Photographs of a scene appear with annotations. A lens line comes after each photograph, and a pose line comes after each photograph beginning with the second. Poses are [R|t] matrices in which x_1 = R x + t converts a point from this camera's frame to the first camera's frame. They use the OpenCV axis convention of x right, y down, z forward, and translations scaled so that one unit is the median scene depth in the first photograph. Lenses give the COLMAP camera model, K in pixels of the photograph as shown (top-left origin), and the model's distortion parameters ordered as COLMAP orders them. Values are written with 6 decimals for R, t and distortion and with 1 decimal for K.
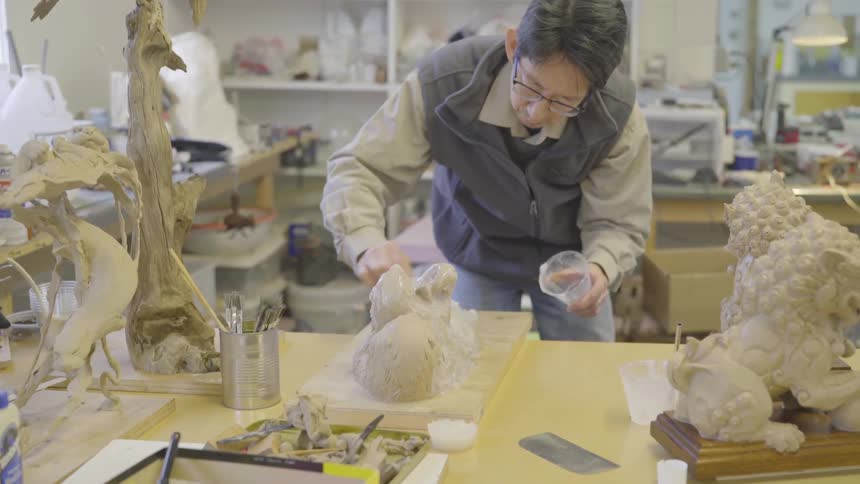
lens RADIAL K [[1224.9, 0, 430.0], [0, 1224.9, 242.0], [0, 0, 1]] dist [-0.004192, 0.844855]
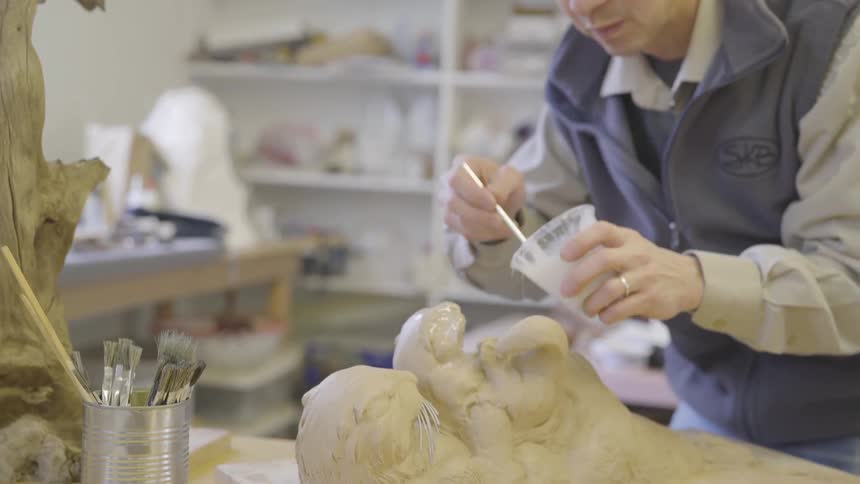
lens RADIAL K [[1224.9, 0, 430.0], [0, 1224.9, 242.0], [0, 0, 1]] dist [-0.004192, 0.844855]
pose [[0.997322, 0.054035, -0.049294, 0.005372], [-0.060548, 0.988020, -0.141954, 0.033863], [0.041033, 0.144559, 0.988645, 0.208505]]
